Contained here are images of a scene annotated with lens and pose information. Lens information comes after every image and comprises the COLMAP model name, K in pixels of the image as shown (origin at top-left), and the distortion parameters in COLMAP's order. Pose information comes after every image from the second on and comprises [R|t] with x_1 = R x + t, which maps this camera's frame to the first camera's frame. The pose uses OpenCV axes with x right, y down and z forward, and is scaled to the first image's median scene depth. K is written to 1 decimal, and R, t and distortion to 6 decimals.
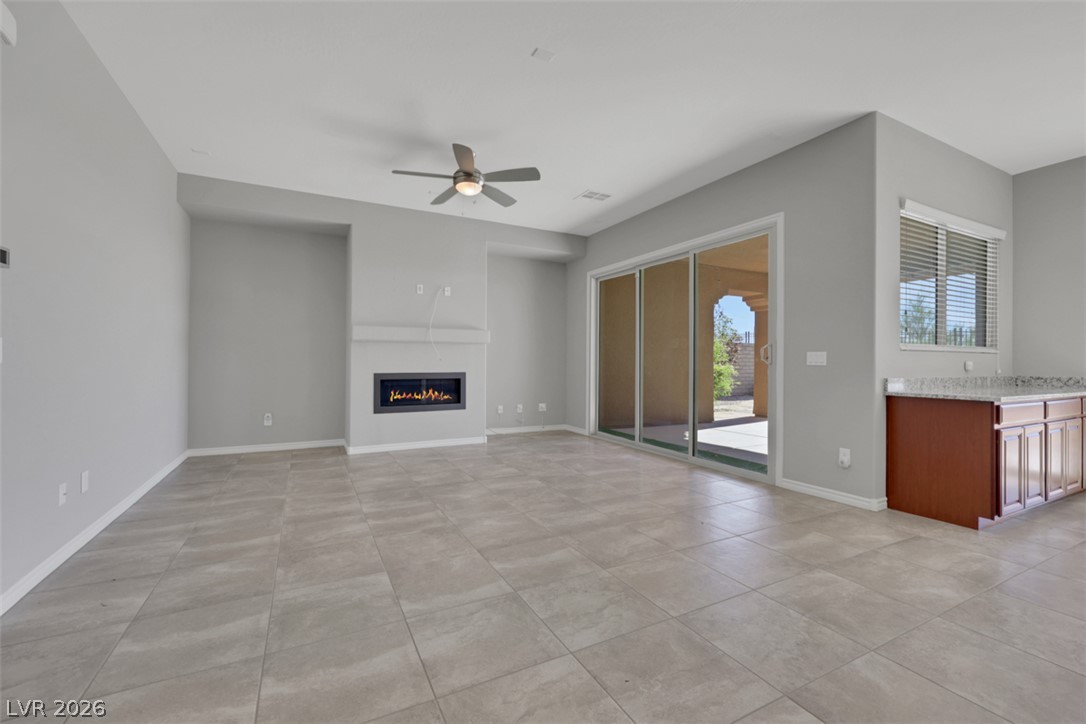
lens RADIAL K [[455.7, 0, 540.7], [0, 455.7, 362.6], [0, 0, 1]] dist [-0.010957, 0.000911]
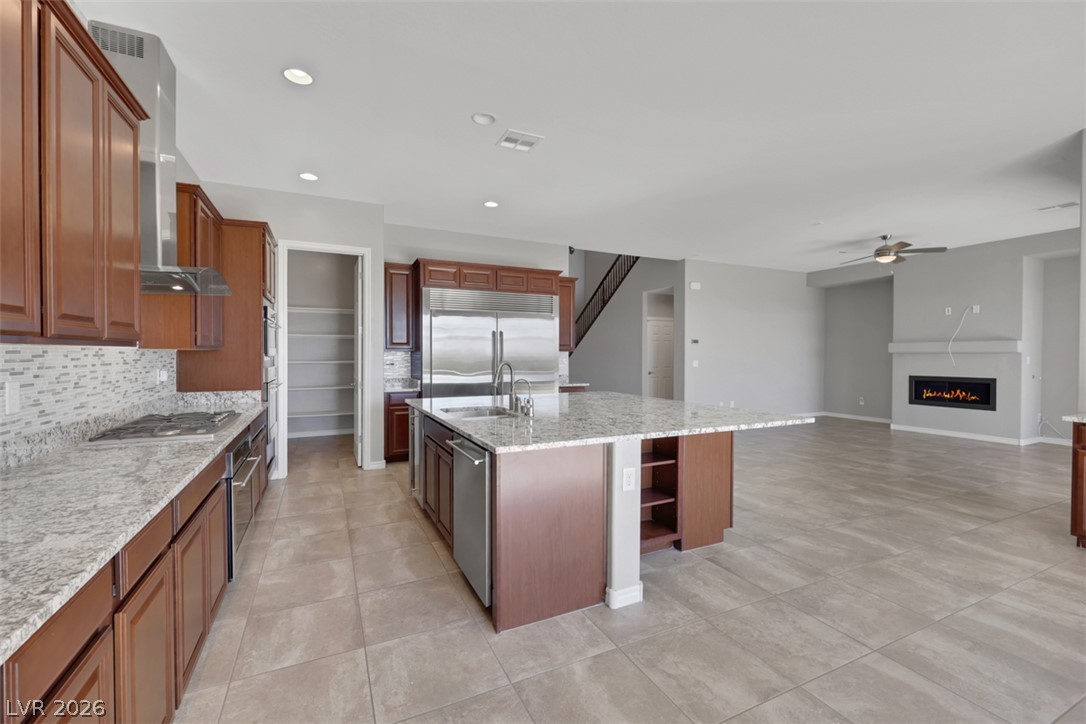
lens RADIAL K [[455.7, 0, 541.6], [0, 455.7, 360.6], [0, 0, 1]] dist [-0.010957, 0.000911]
pose [[-0.034365, 0.005353, -0.999395, 1.047121], [-0.004335, 0.999975, 0.005505, -0.025155], [0.999400, 0.004522, -0.034341, -0.092532]]
